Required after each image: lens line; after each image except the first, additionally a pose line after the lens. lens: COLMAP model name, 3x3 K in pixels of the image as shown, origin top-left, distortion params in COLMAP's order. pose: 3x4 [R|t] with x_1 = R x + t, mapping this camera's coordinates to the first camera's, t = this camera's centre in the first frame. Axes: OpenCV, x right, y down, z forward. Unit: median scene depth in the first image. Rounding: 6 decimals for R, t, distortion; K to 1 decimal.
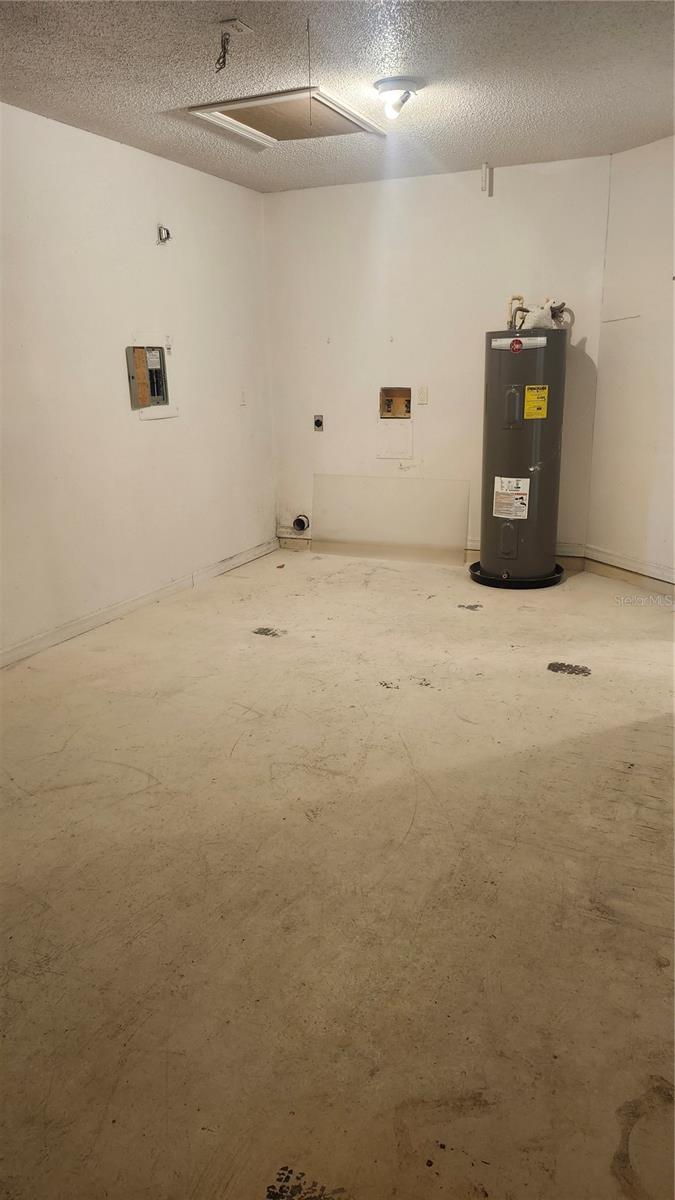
lens RADIAL K [[843.7, 0, 330.5], [0, 843.7, 617.2], [0, 0, 1]] dist [0.125532, -0.179890]
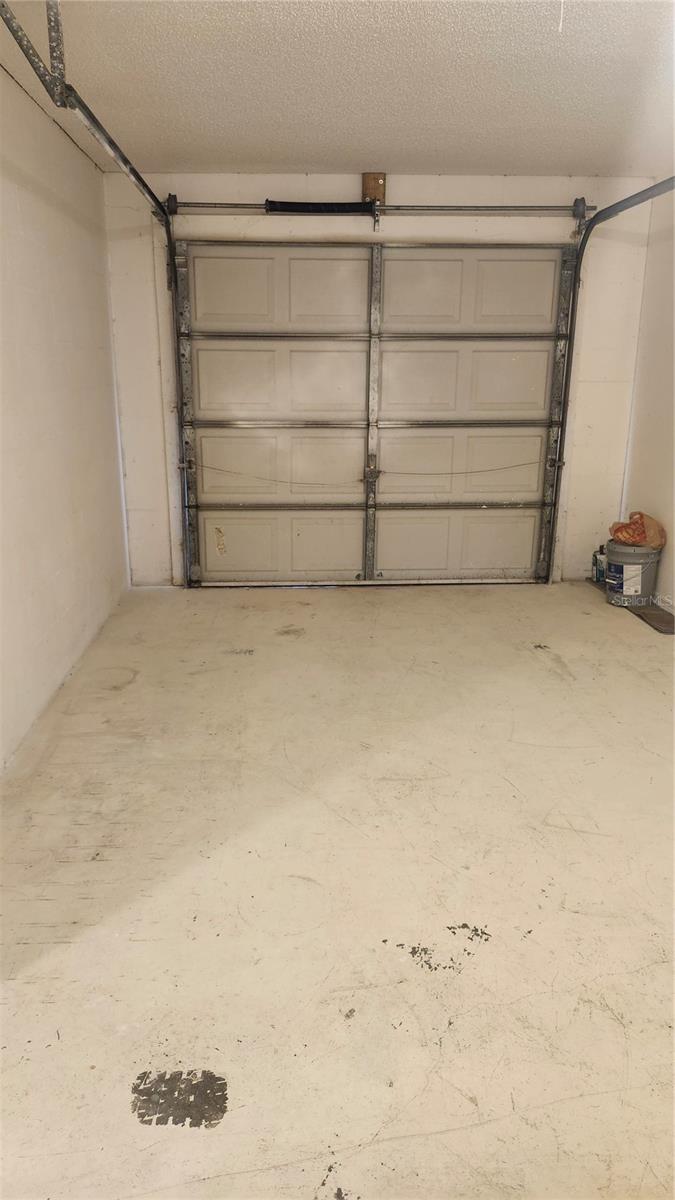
lens RADIAL K [[843.7, 0, 330.5], [0, 843.7, 617.2], [0, 0, 1]] dist [0.125532, -0.179890]
pose [[-0.886863, 0.150571, -0.436809, 0.513871], [-0.117987, 0.840258, 0.529193, -0.548289], [0.446713, 0.520860, -0.727429, 1.716078]]
